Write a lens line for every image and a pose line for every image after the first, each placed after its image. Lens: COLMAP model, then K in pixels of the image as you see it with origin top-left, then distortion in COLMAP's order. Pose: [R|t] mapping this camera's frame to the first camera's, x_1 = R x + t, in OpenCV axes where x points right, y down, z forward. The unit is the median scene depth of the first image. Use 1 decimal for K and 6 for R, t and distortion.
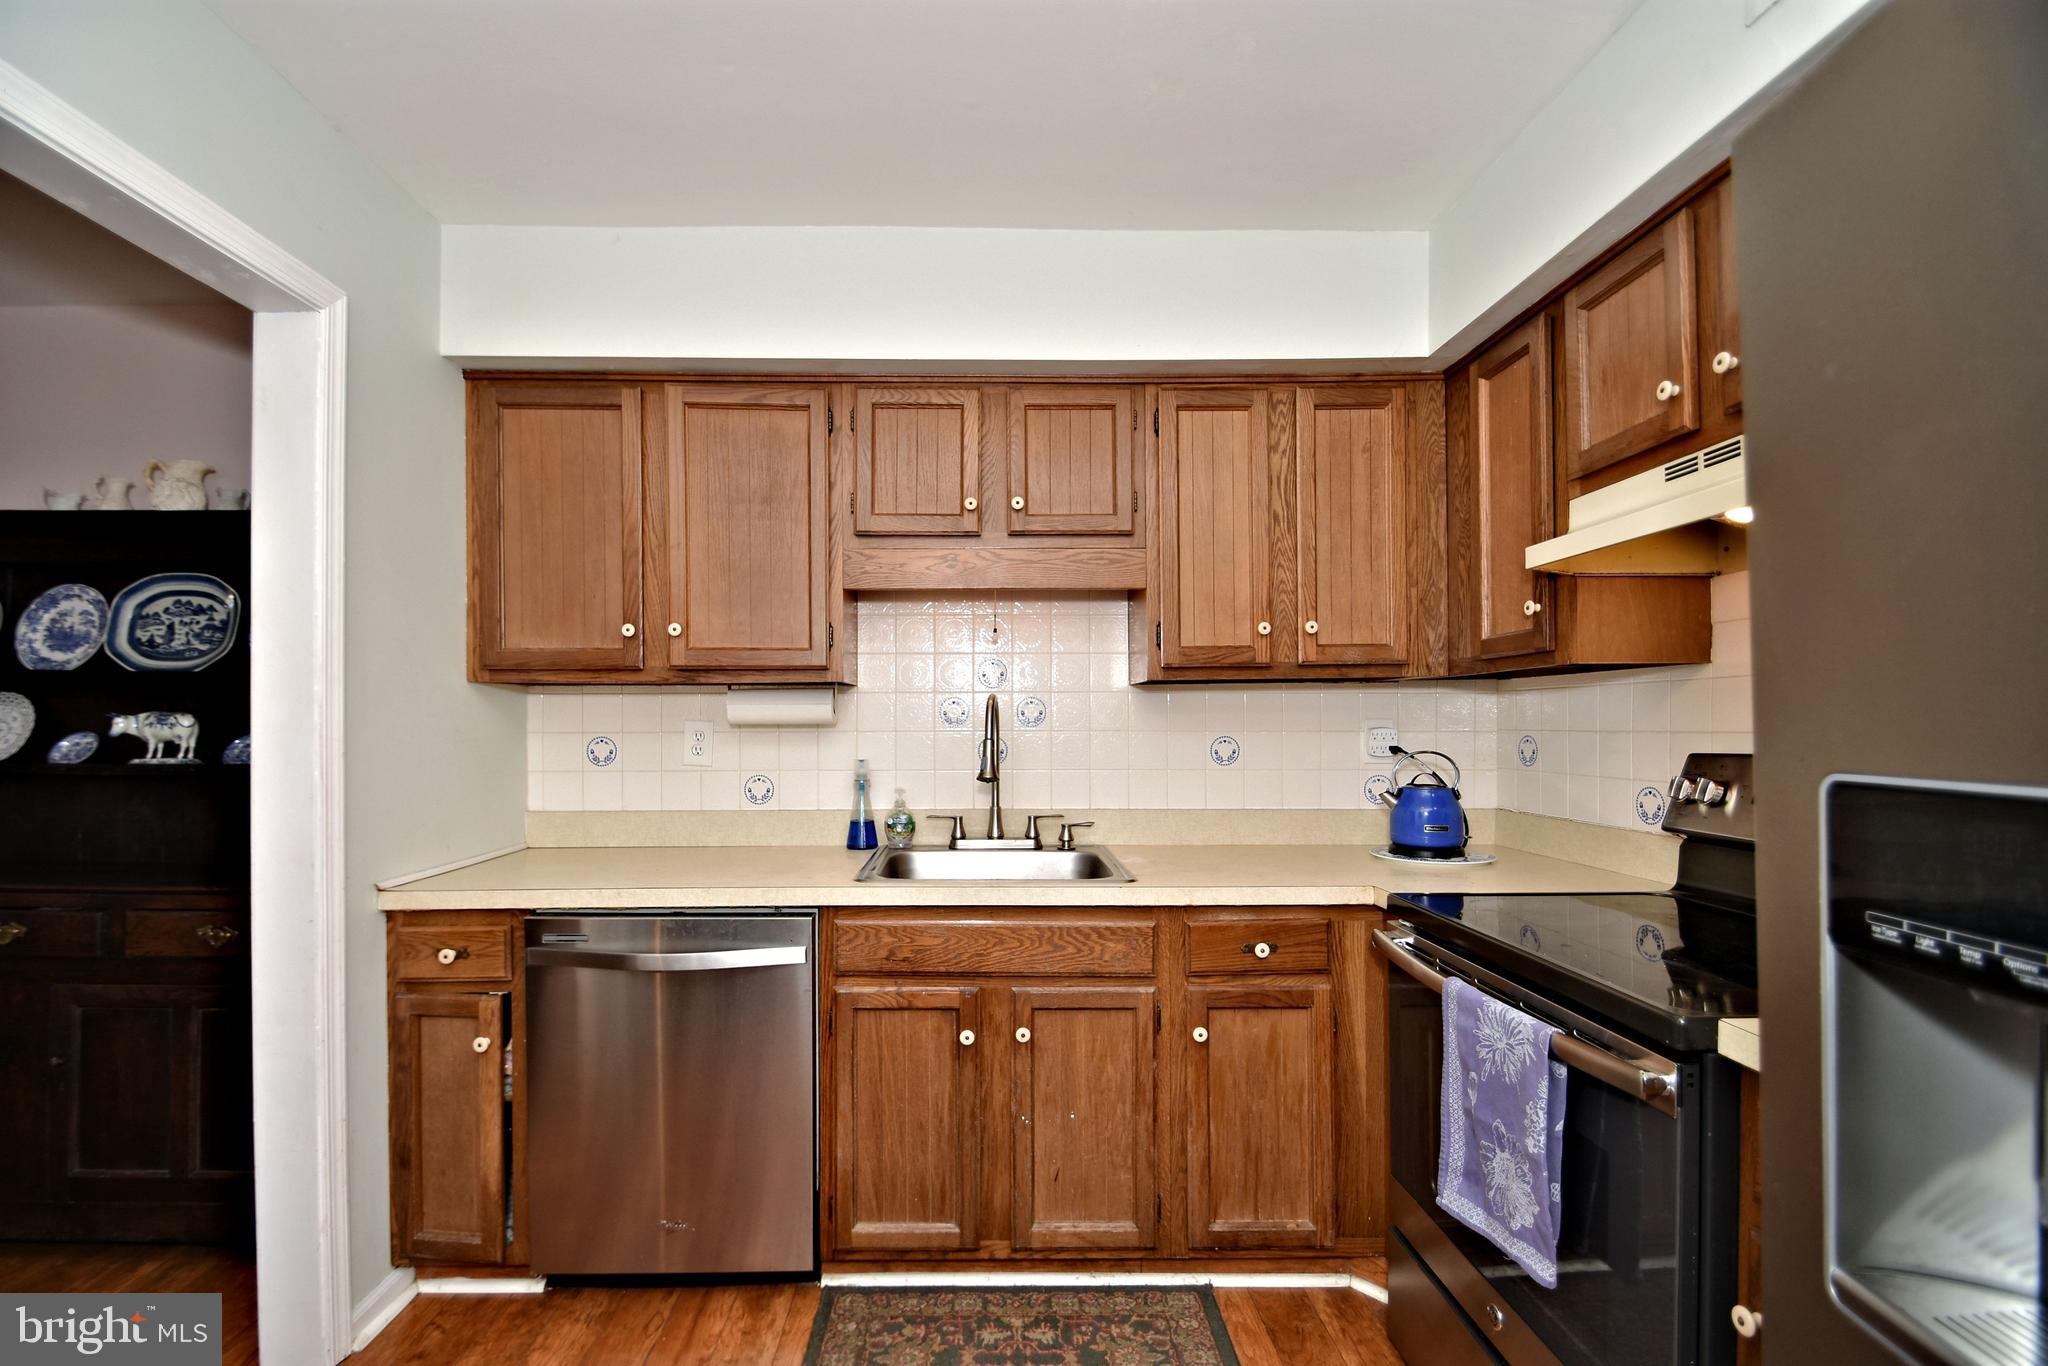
lens RADIAL K [[917.5, 0, 995.1], [0, 917.5, 724.1], [0, 0, 1]] dist [0.010933, -0.016059]
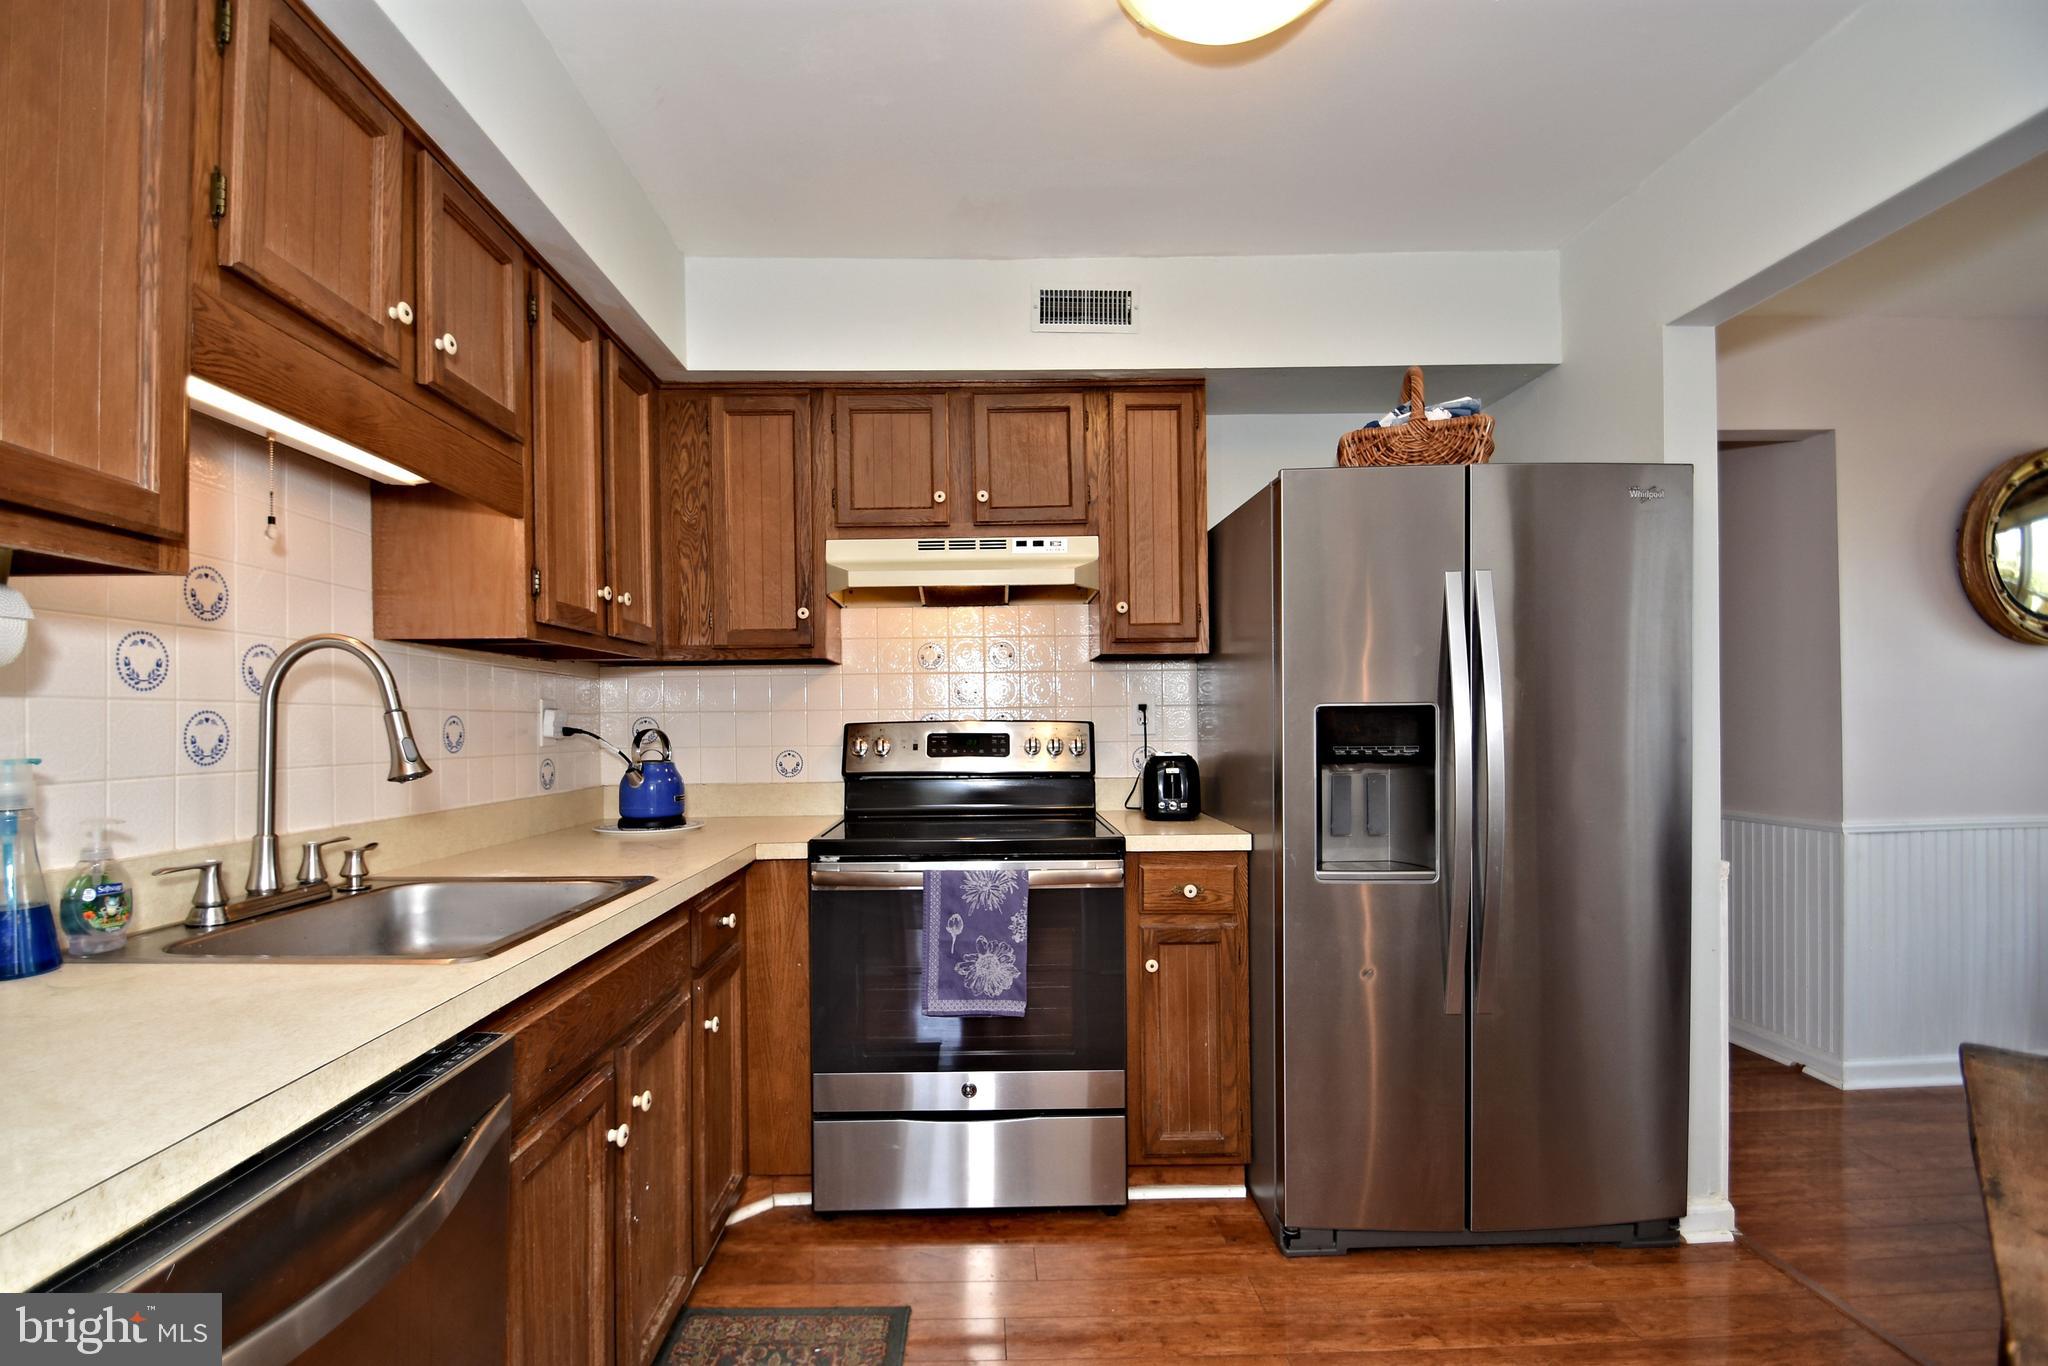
lens RADIAL K [[917.5, 0, 995.1], [0, 917.5, 724.1], [0, 0, 1]] dist [0.010933, -0.016059]
pose [[-0.000044, -0.000914, 1.000000, -0.559844], [0.011705, 0.999931, 0.000914, 0.027273], [-0.999931, 0.011705, -0.000033, 0.556945]]
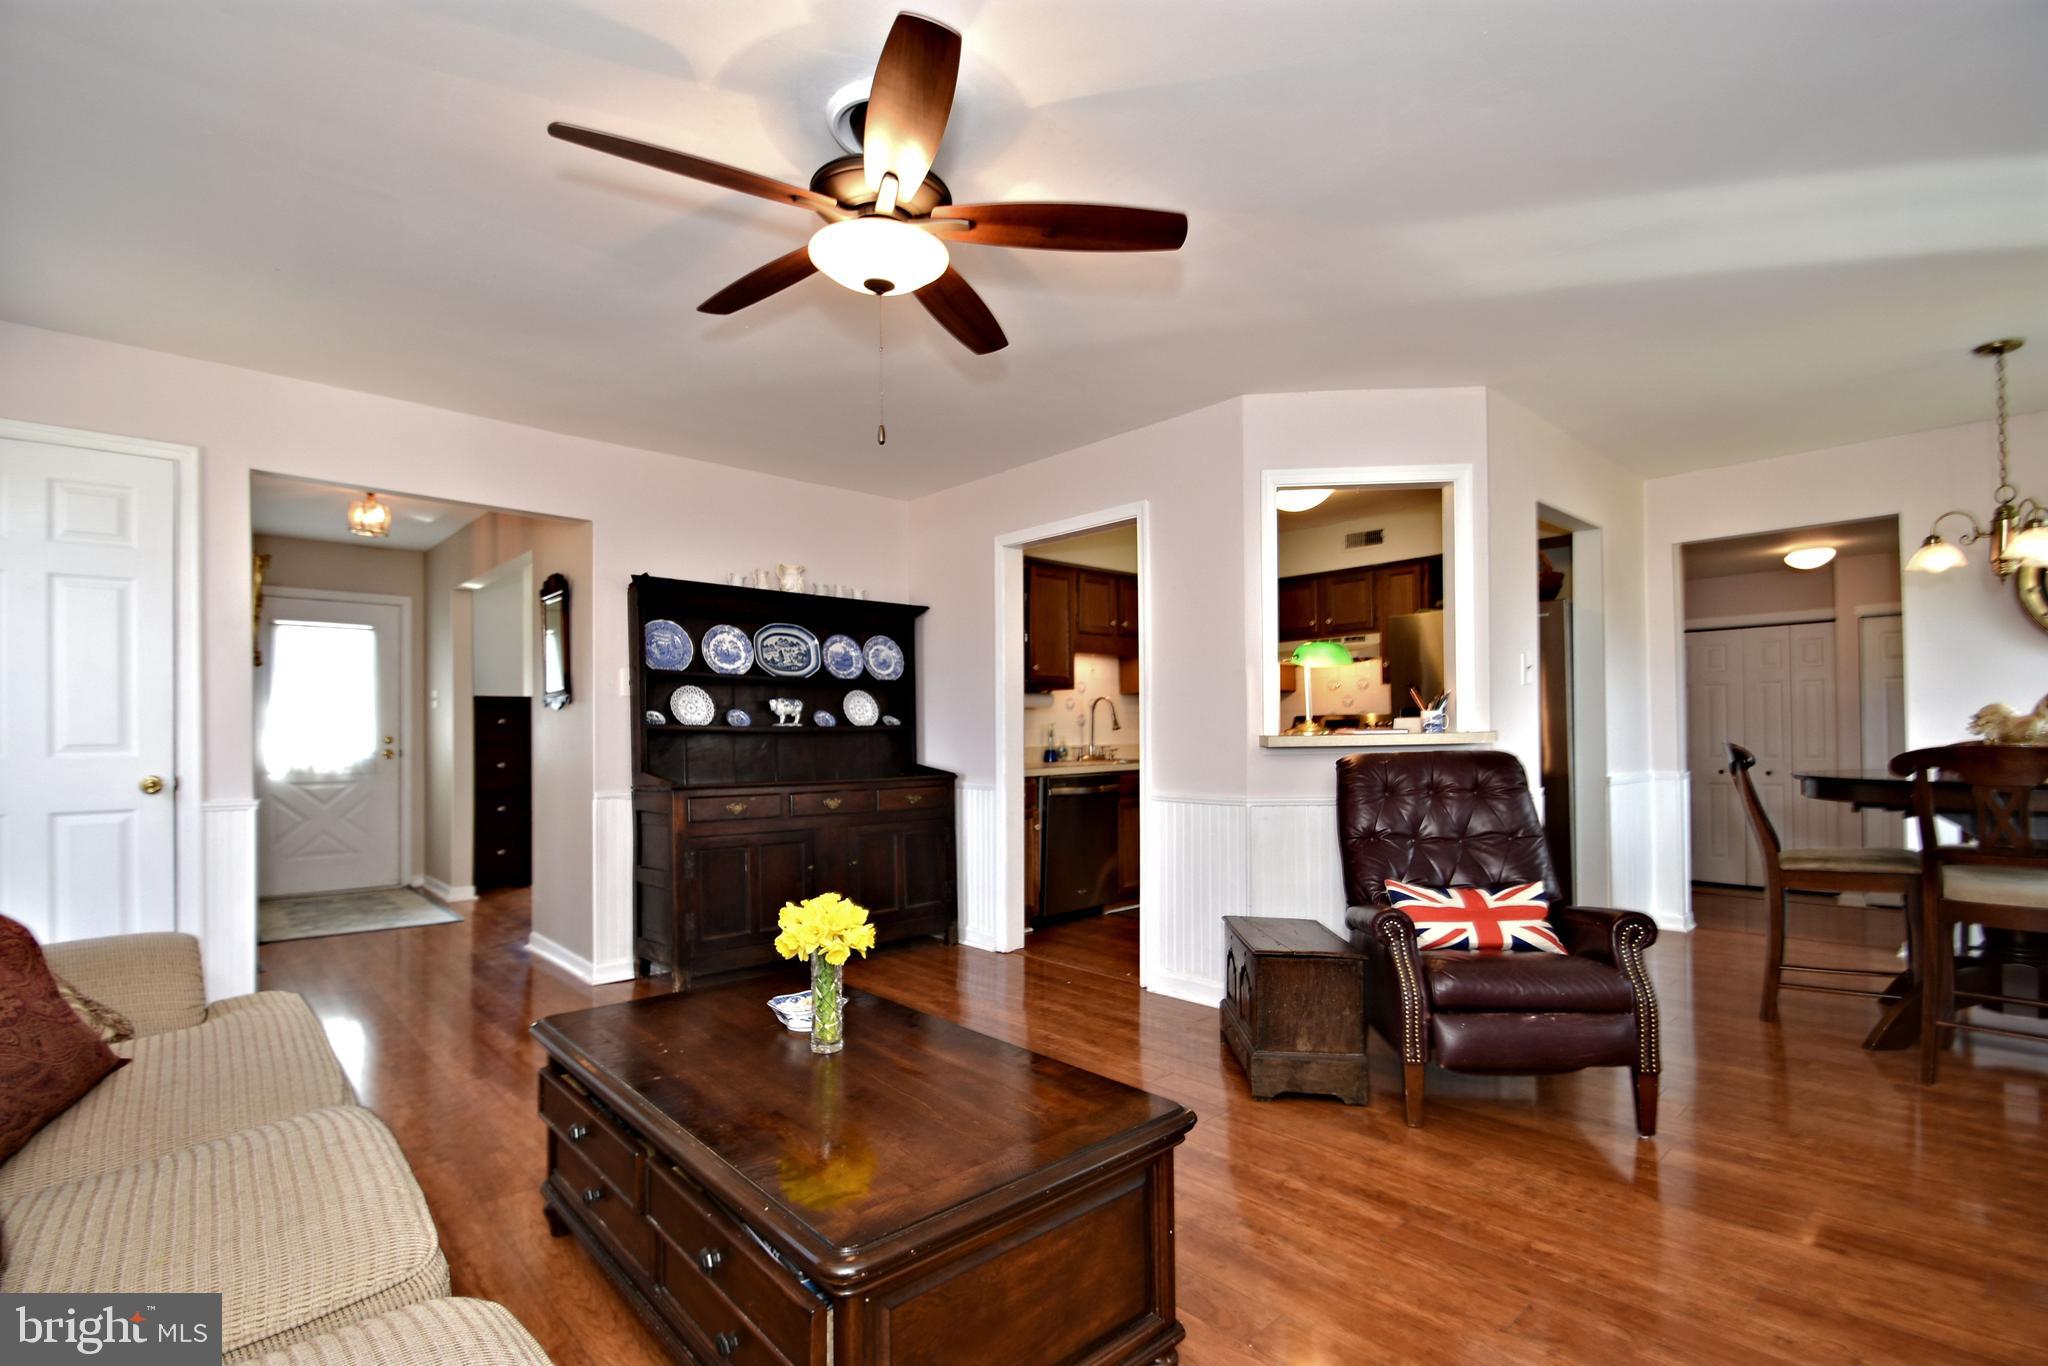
lens RADIAL K [[917.5, 0, 995.1], [0, 917.5, 724.1], [0, 0, 1]] dist [0.010933, -0.016059]
pose [[0.760283, -0.002694, 0.649586, -1.785812], [0.010431, 0.999913, -0.008061, 0.058246], [-0.649508, 0.012905, 0.760245, -0.694557]]
